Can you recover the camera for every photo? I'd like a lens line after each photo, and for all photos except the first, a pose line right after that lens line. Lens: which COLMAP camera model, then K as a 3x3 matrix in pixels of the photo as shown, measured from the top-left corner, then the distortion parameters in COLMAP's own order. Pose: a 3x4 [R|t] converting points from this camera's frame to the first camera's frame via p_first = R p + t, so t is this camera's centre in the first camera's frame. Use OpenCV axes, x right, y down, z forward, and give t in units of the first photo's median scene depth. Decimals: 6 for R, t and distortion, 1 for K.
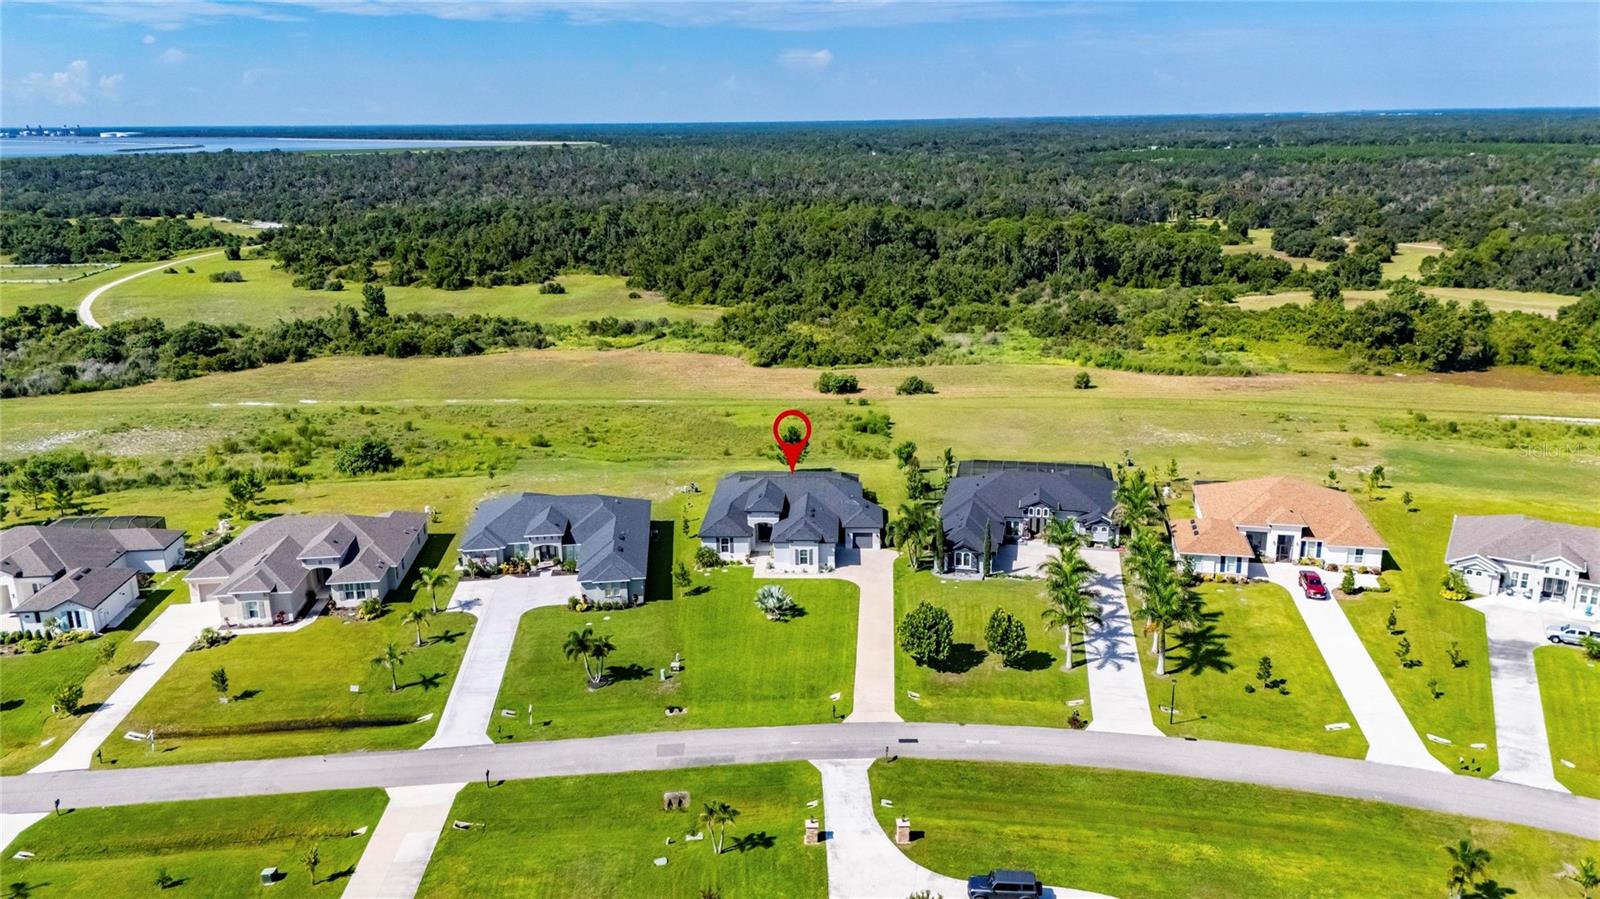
lens RADIAL K [[1171.3, 0, 801.1], [0, 1171.3, 452.0], [0, 0, 1]] dist [0.073446, -0.067149]
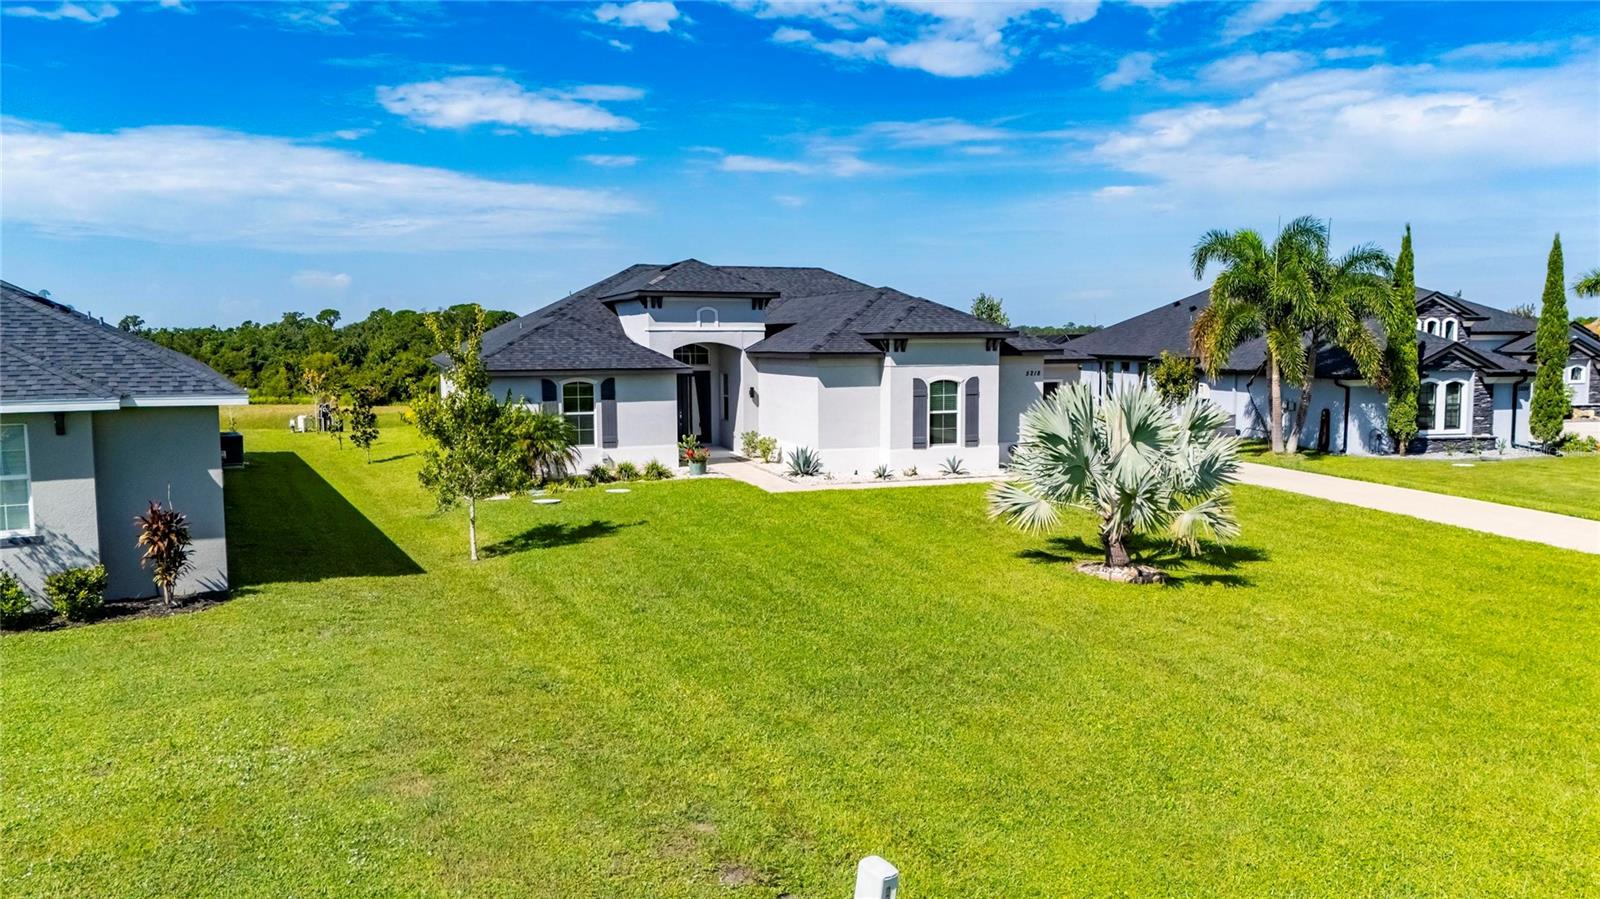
lens RADIAL K [[1171.3, 0, 797.7], [0, 1171.3, 456.7], [0, 0, 1]] dist [0.073446, -0.067149]
pose [[0.928009, -0.030864, 0.371278, -0.113961], [0.096259, 0.982588, -0.158919, 0.131881], [-0.359908, 0.183217, 0.914821, 0.776546]]
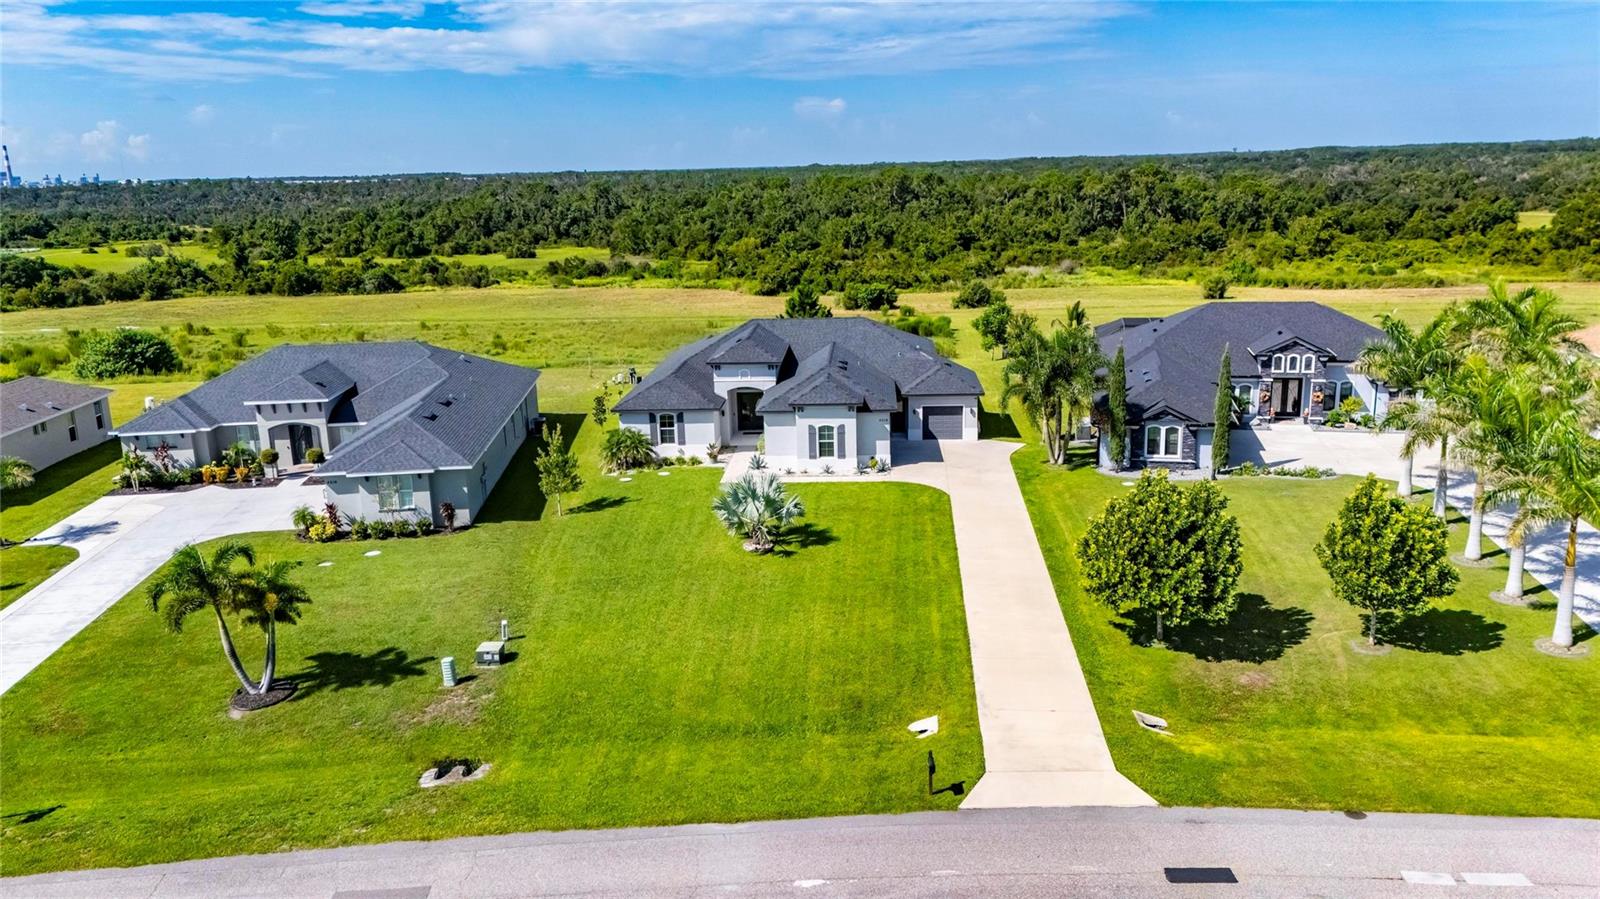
lens RADIAL K [[1171.3, 0, 801.2], [0, 1171.3, 454.6], [0, 0, 1]] dist [0.073446, -0.067149]
pose [[0.999830, -0.010190, -0.015362, -0.000605], [0.009655, 0.999357, -0.034532, 0.109609], [0.015704, 0.034378, 0.999286, 0.510488]]
